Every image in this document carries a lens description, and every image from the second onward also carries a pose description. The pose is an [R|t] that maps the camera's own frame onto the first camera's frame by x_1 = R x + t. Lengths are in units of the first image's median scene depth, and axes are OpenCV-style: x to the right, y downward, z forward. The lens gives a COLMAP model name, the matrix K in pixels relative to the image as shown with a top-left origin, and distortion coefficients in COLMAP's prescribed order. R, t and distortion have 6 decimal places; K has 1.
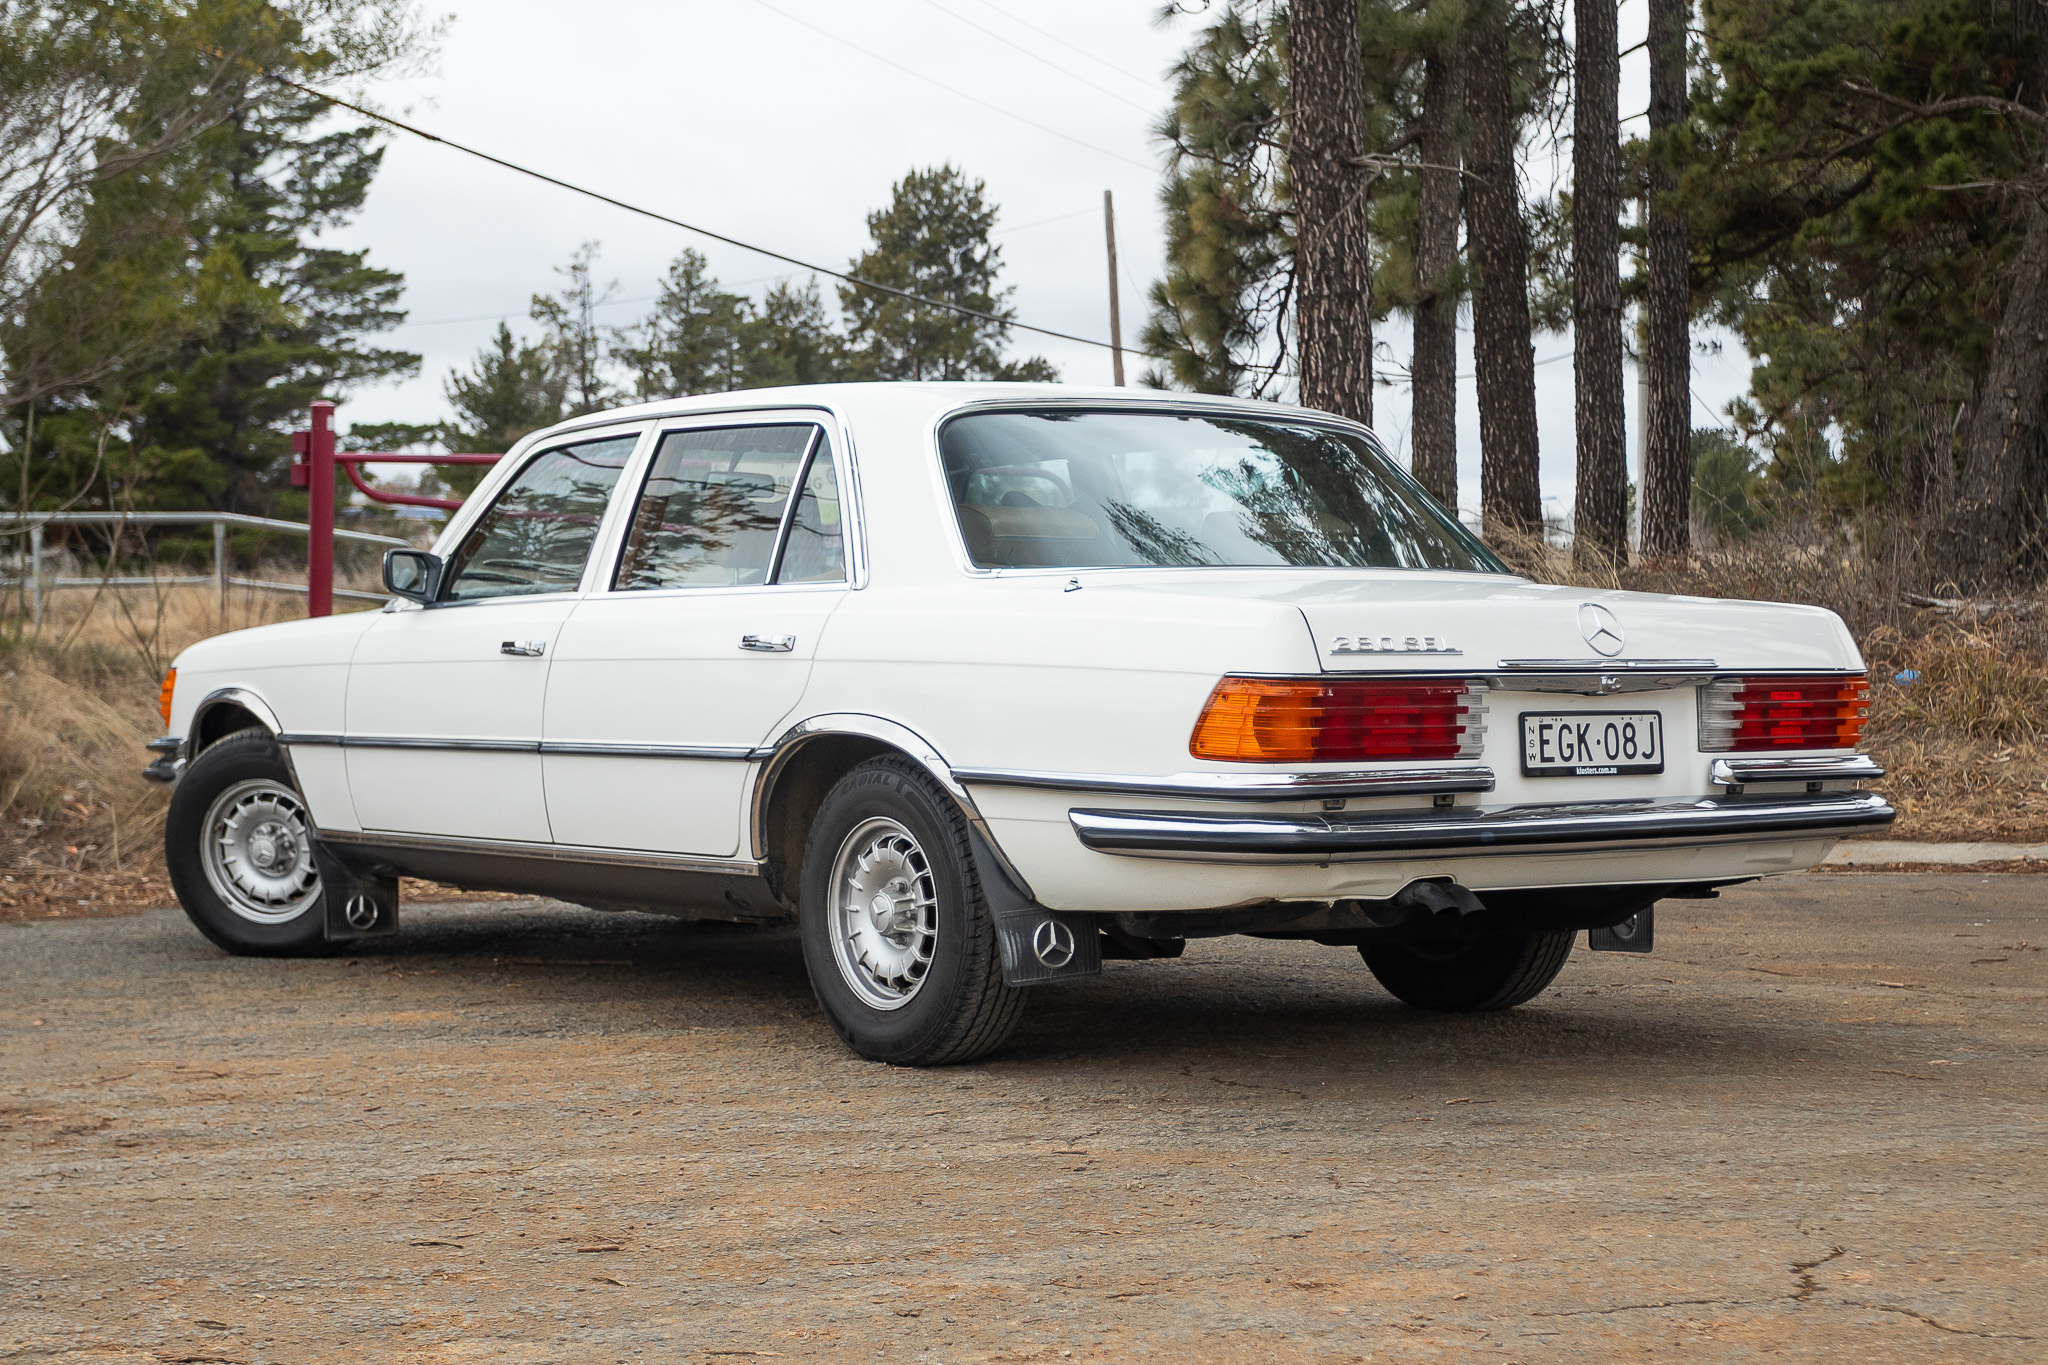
lens RADIAL K [[4986.7, 0, 1024.0], [0, 4986.7, 682.5], [0, 0, 1]] dist [-0.200231, 0.297167]
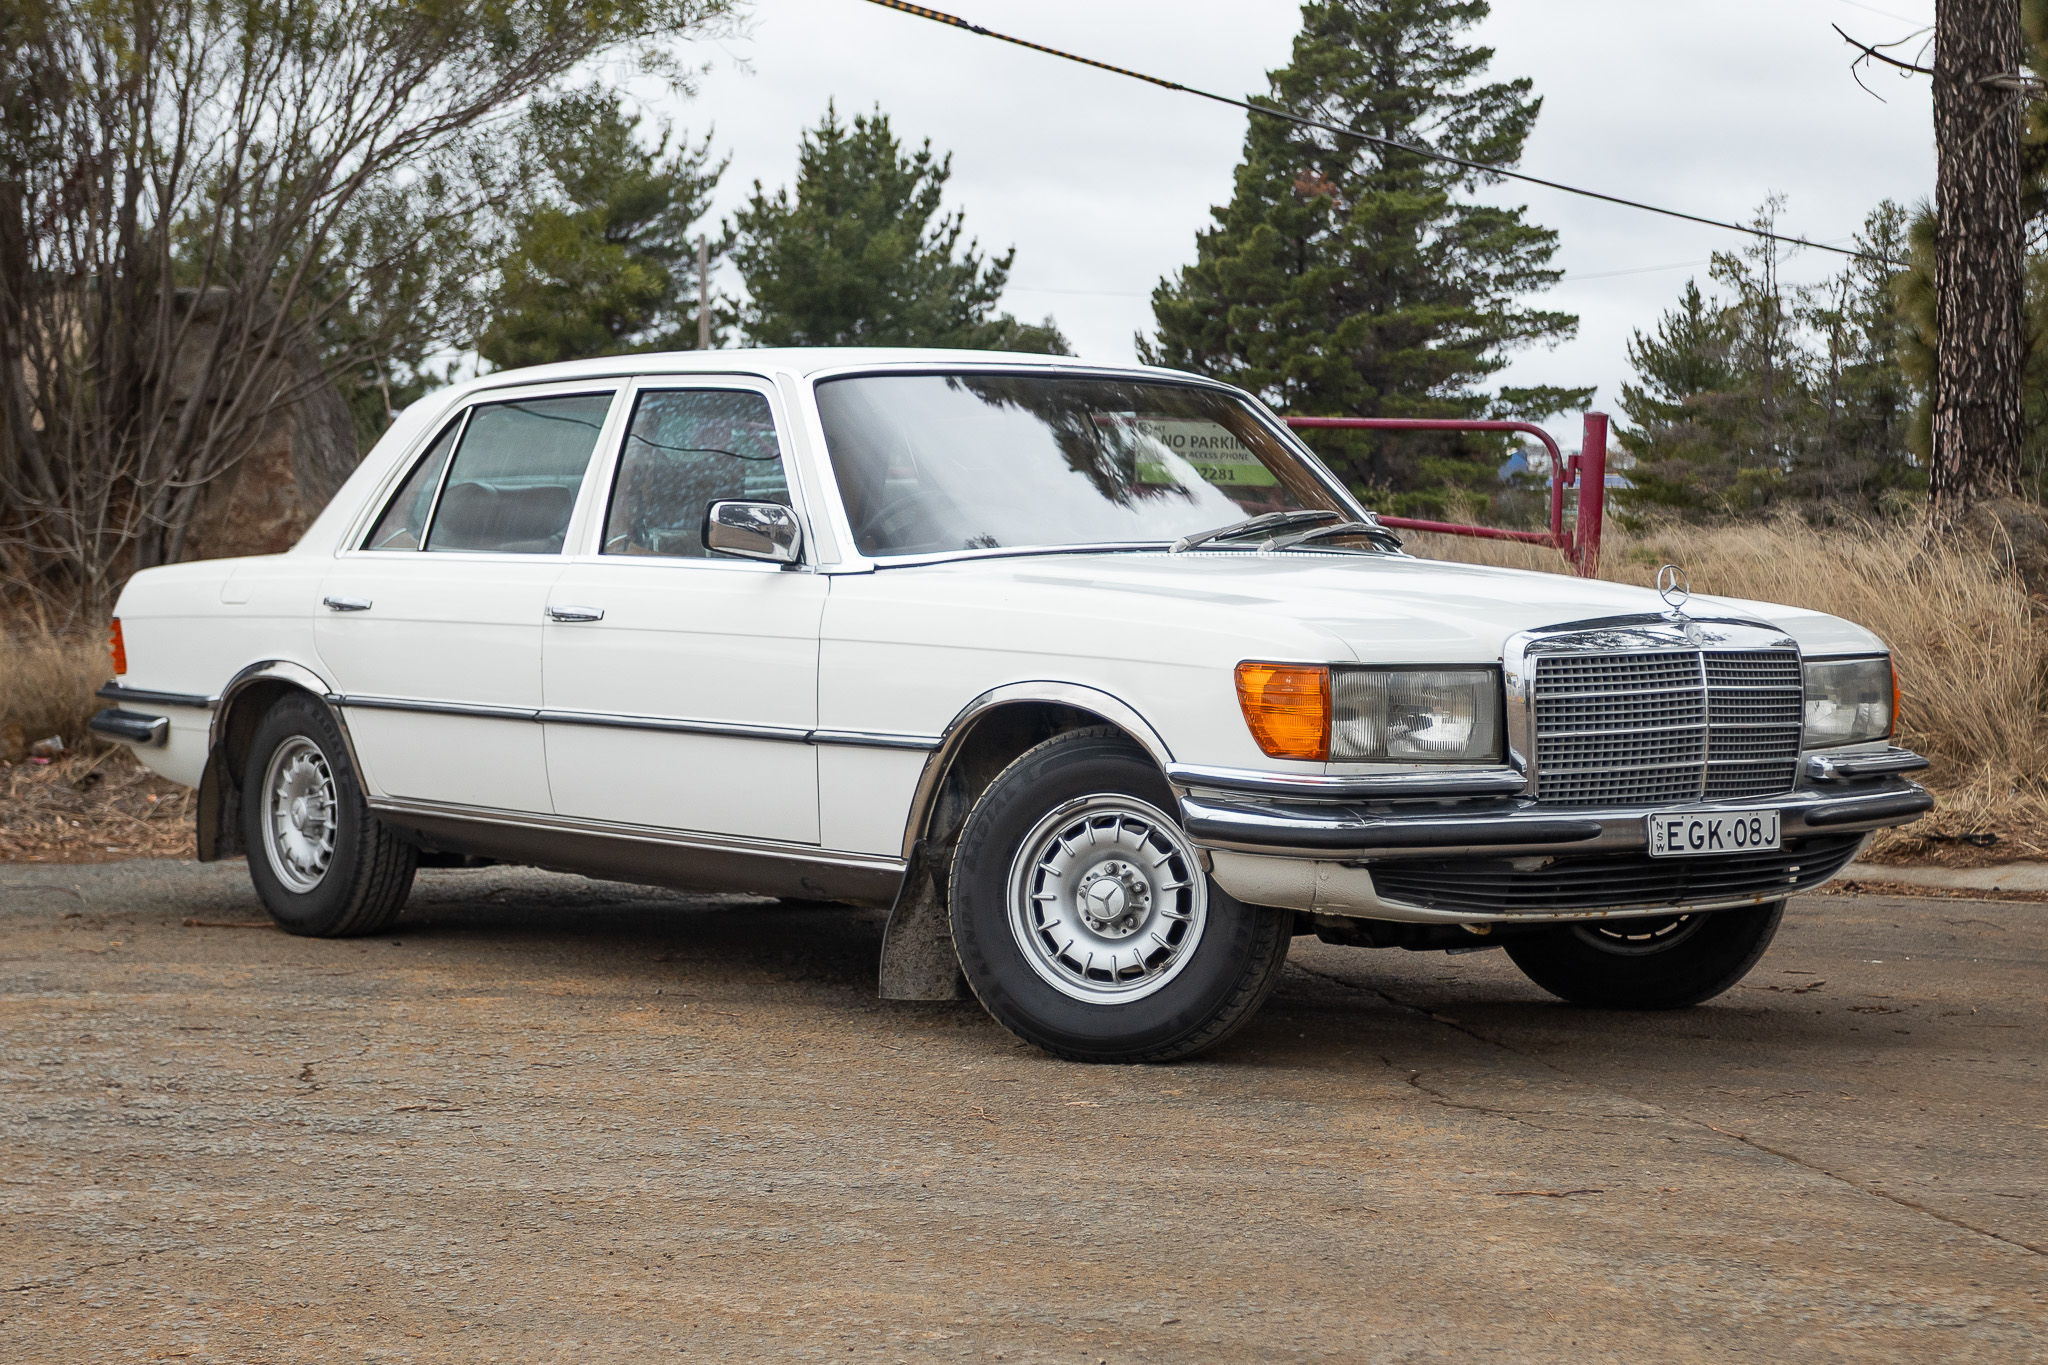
lens RADIAL K [[4986.7, 0, 1024.0], [0, 4986.7, 682.5], [0, 0, 1]] dist [-0.200231, 0.297167]
pose [[0.892317, 0.022020, -0.450873, 0.218559], [-0.019790, 0.999757, 0.009661, -0.002379], [0.450976, 0.000302, 0.892536, 0.096863]]
